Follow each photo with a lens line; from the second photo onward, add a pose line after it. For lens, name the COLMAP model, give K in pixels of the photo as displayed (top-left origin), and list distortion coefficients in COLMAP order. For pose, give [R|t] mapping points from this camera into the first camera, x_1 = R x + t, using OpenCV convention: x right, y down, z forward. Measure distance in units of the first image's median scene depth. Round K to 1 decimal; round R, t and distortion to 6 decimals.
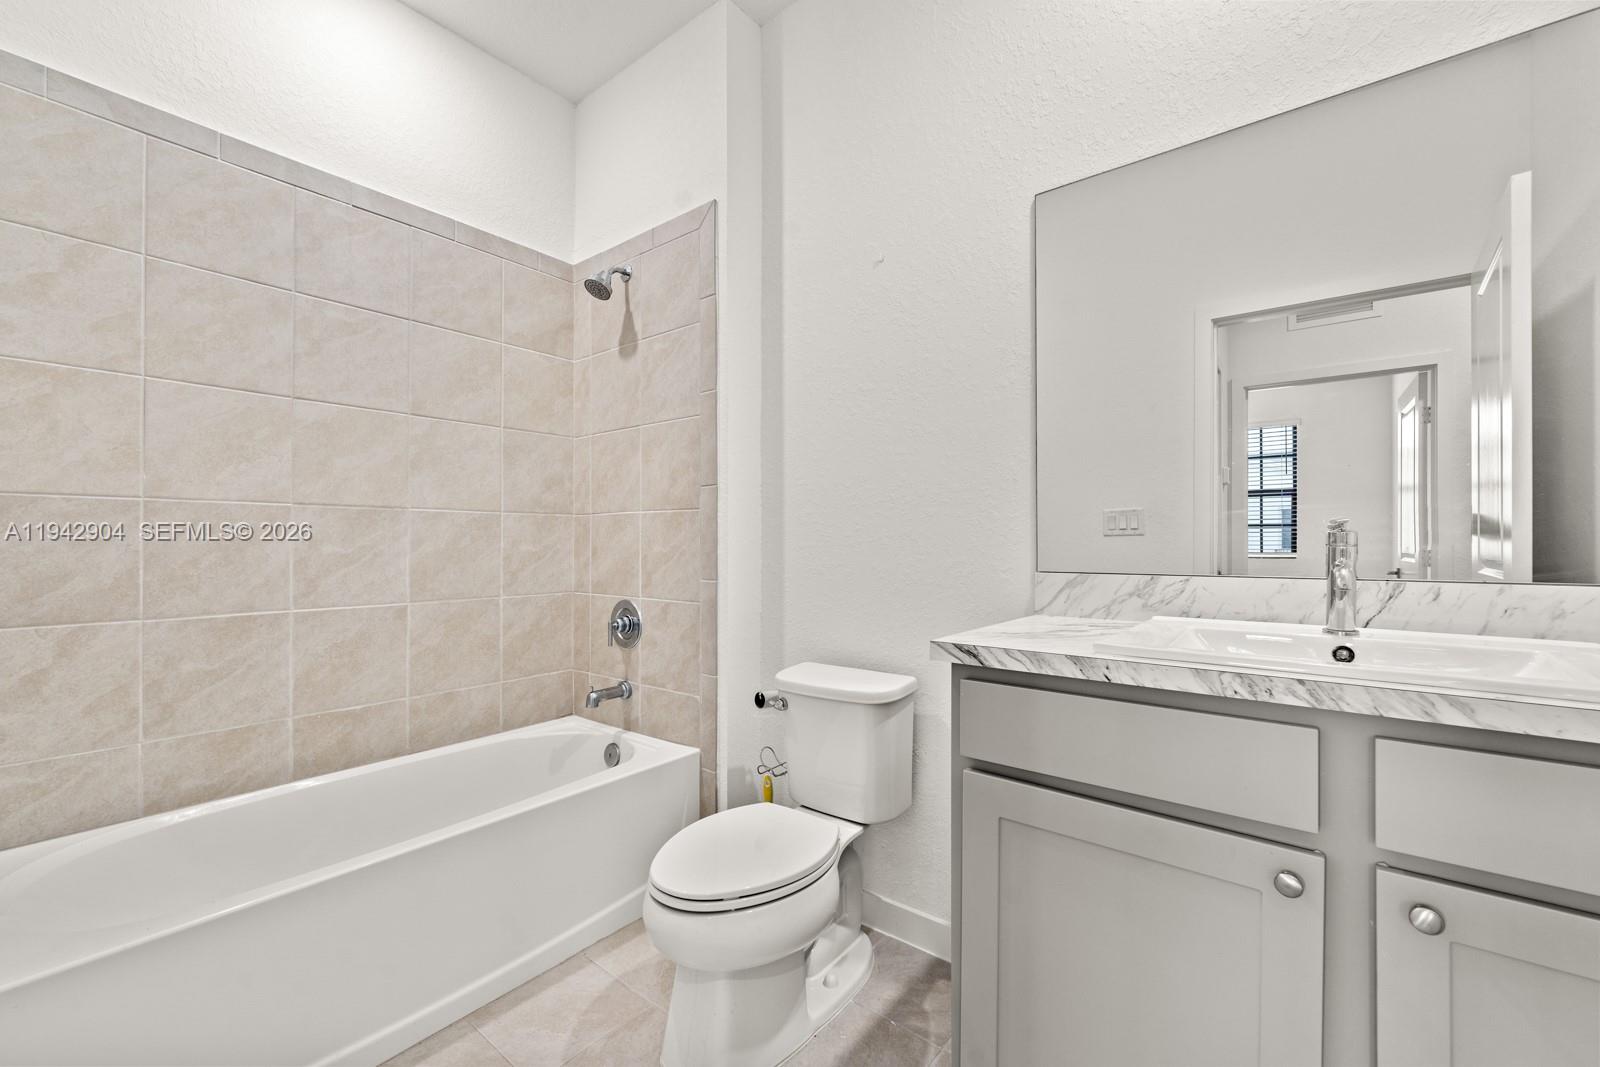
lens RADIAL K [[675.9, 0, 800.0], [0, 675.9, 533.5], [0, 0, 1]] dist [0.013635, 0.000039]
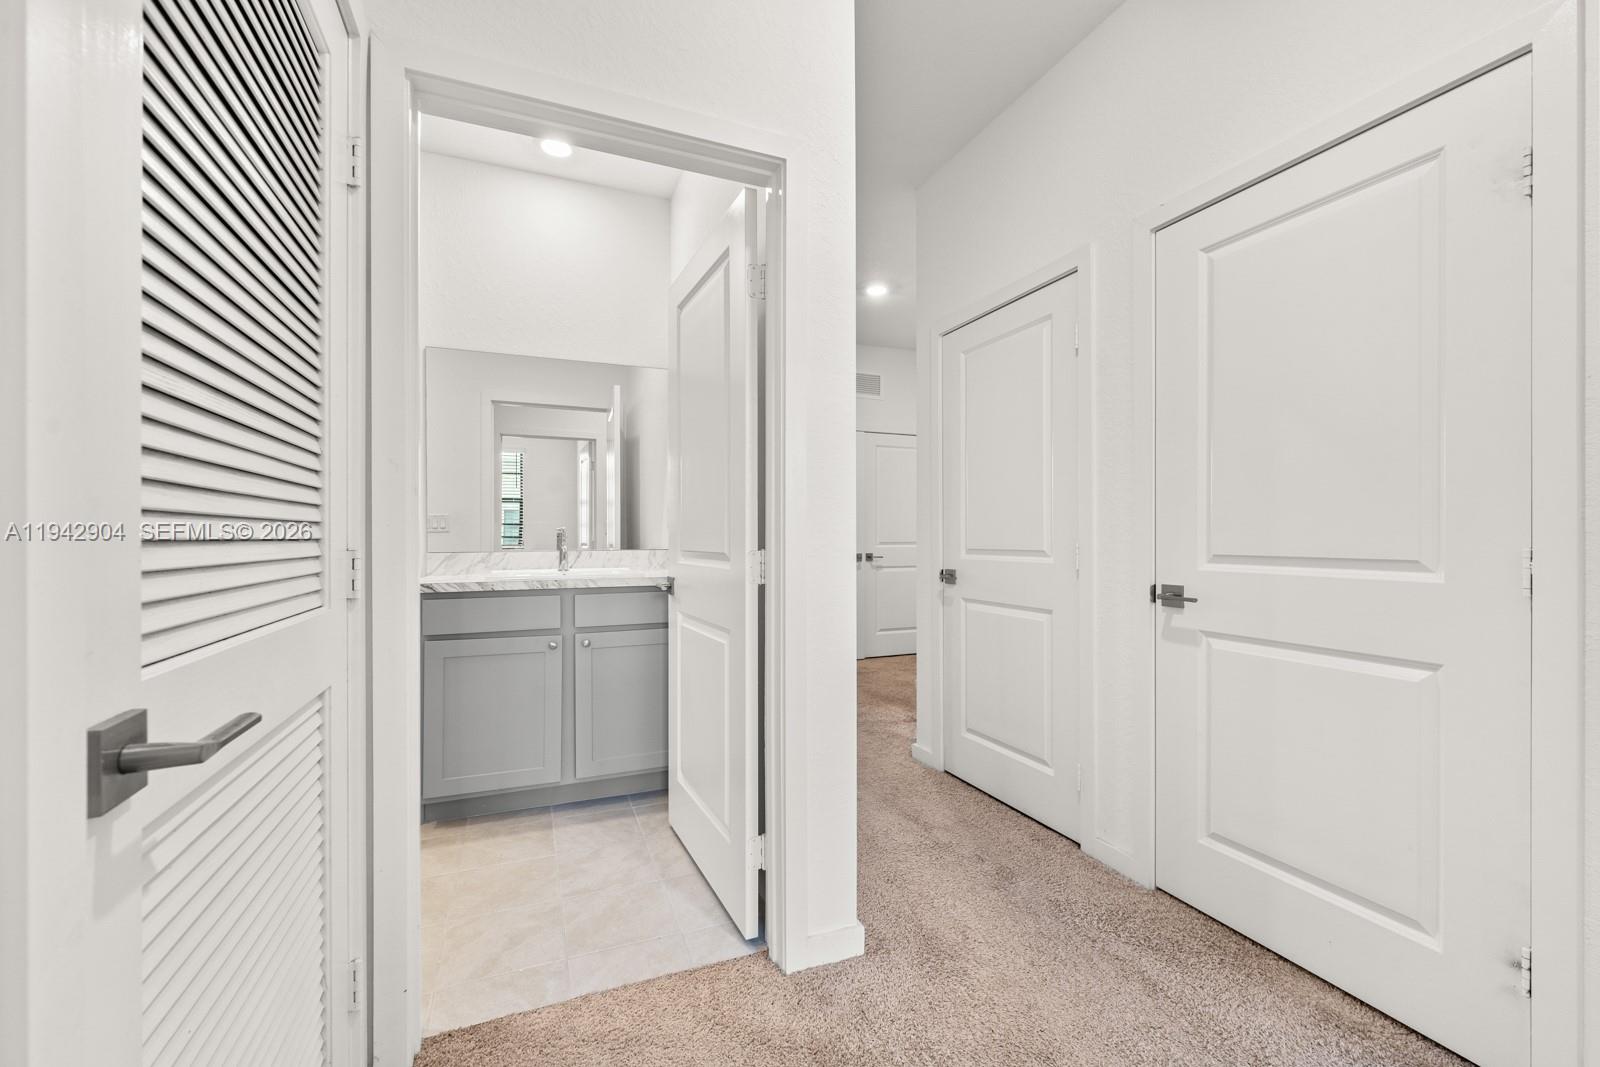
lens RADIAL K [[651.4, 0, 797.6], [0, 651.4, 531.2], [0, 0, 1]] dist [-0.001057, -0.000246]
pose [[0.503948, -0.003438, 0.863727, -1.000819], [0.000577, 0.999993, 0.003644, -0.012796], [-0.863734, -0.001339, 0.503946, -1.135947]]
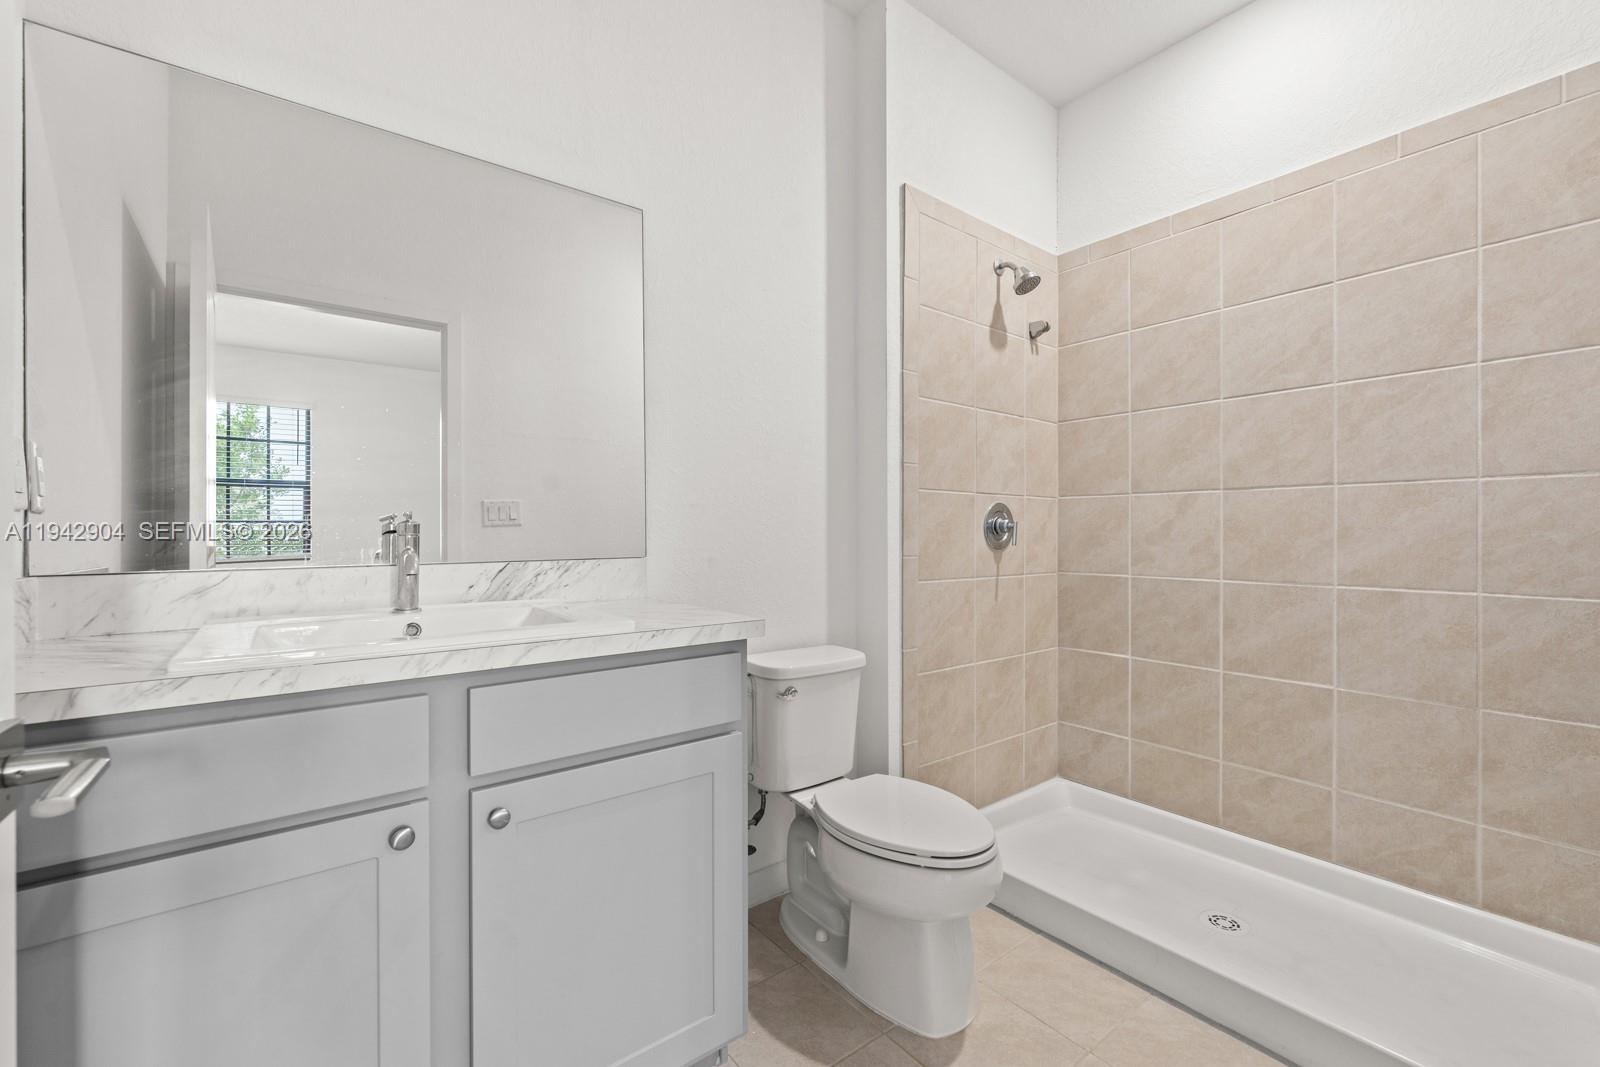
lens RADIAL K [[651.4, 0, 797.6], [0, 651.4, 531.2], [0, 0, 1]] dist [-0.001057, -0.000246]
pose [[0.279316, -0.007085, 0.960173, -0.094716], [-0.001641, 0.999968, 0.007856, 0.000694], [-0.960198, -0.003770, 0.279295, 0.075117]]
